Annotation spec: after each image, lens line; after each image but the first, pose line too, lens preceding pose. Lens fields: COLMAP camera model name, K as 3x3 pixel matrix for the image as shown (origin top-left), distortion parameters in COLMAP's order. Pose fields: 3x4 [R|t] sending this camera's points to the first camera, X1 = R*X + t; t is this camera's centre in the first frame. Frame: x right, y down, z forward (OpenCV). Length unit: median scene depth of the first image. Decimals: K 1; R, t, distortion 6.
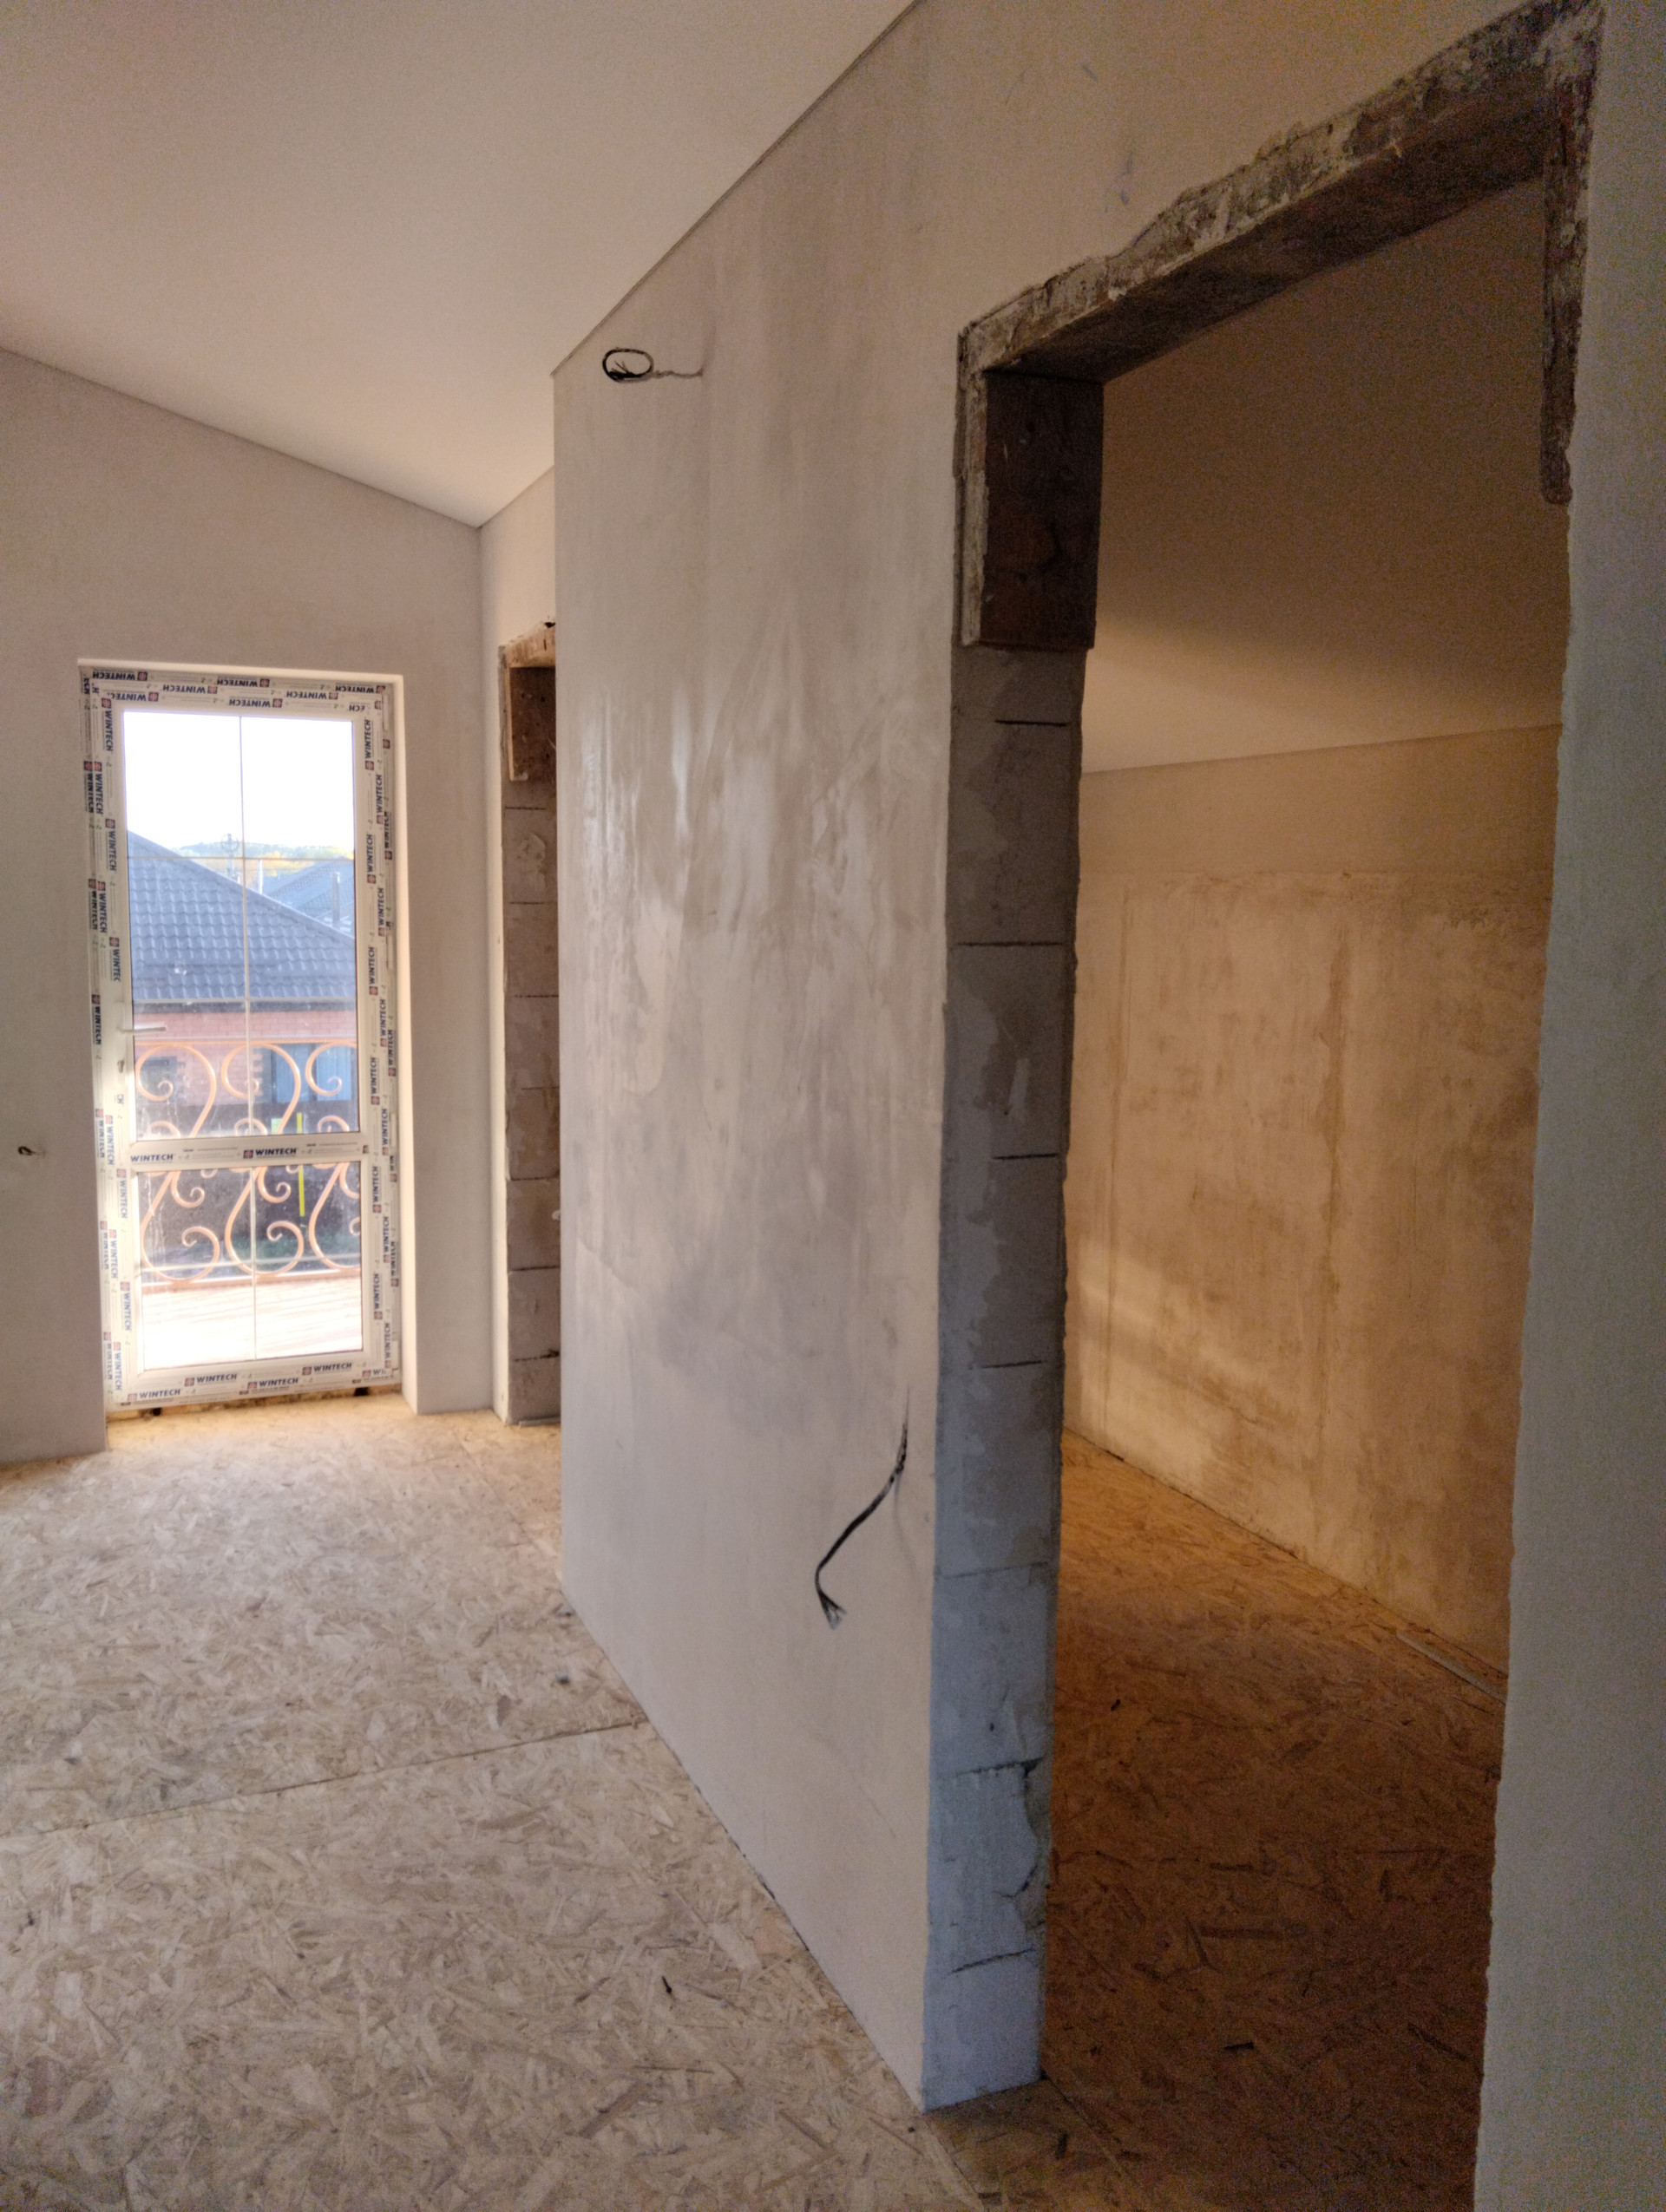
lens RADIAL K [[1788.3, 0, 821.3], [0, 1788.3, 1103.4], [0, 0, 1]] dist [0.105554, -0.182261]
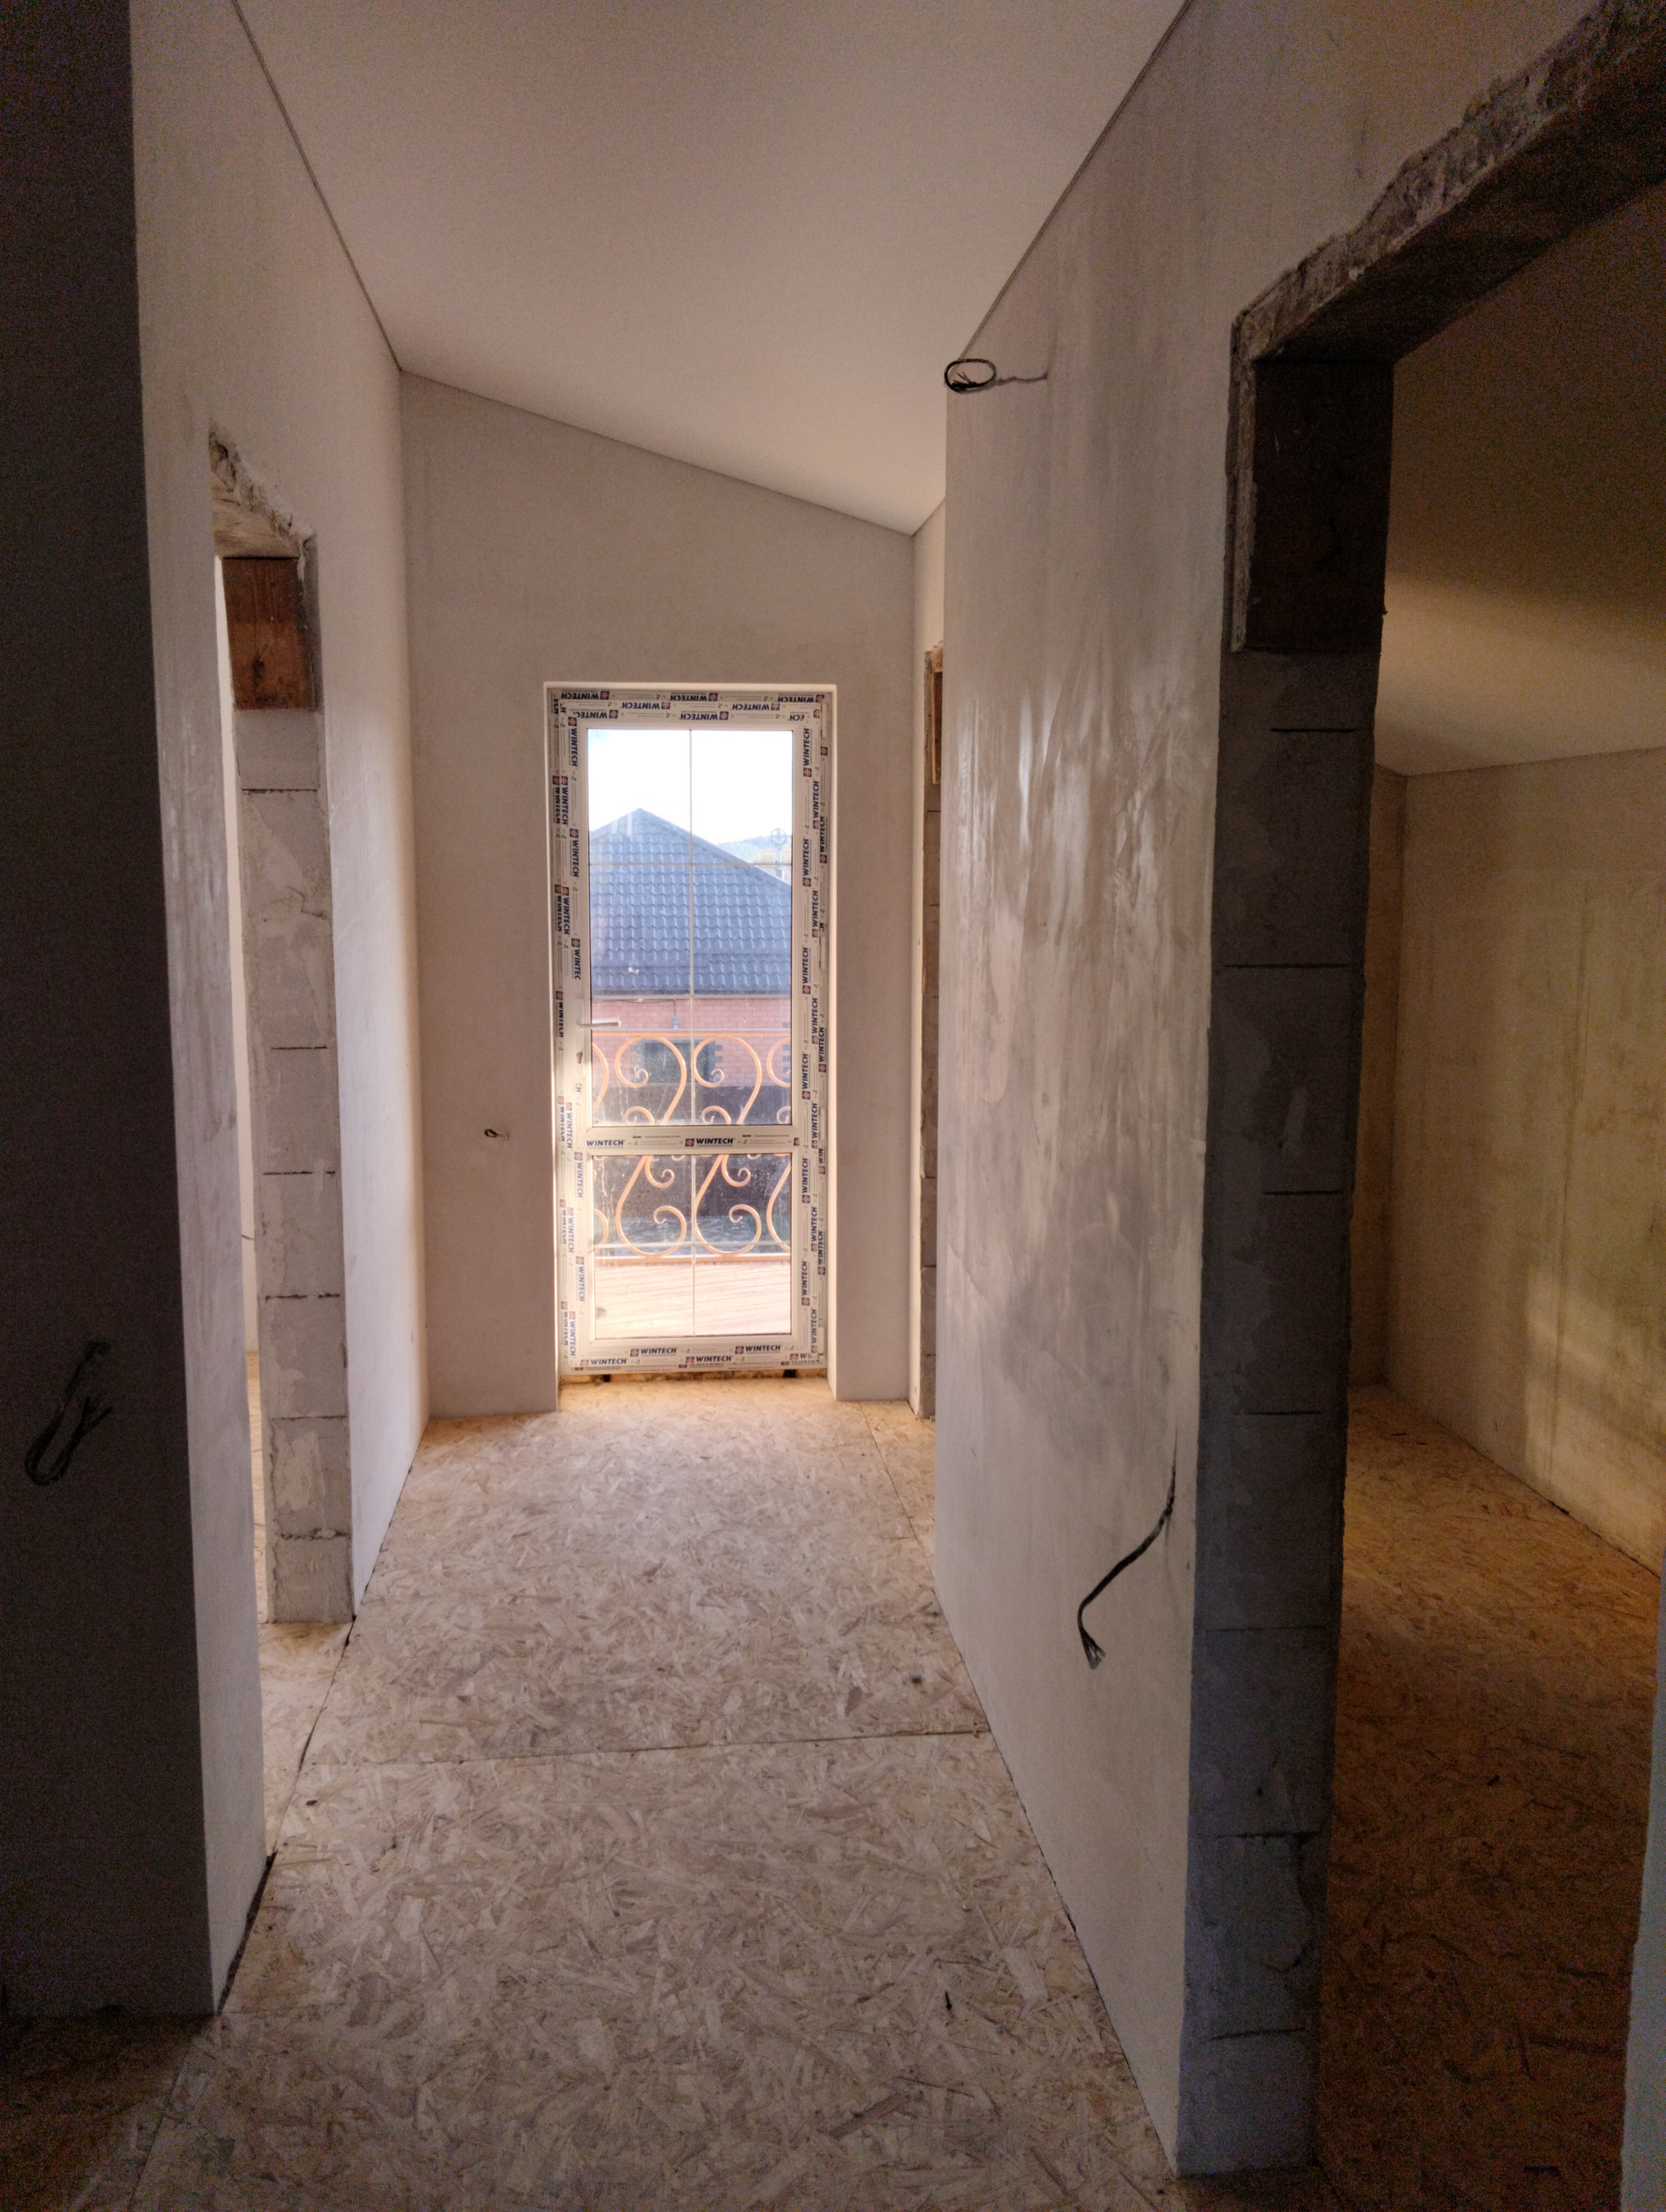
lens RADIAL K [[1791.8, 0, 839.0], [0, 1791.8, 1103.0], [0, 0, 1]] dist [0.099460, -0.181276]
pose [[0.959088, 0.030274, -0.281484, 0.104310], [-0.028446, 0.999539, 0.010580, -0.014572], [0.281674, -0.002141, 0.959508, 0.020511]]
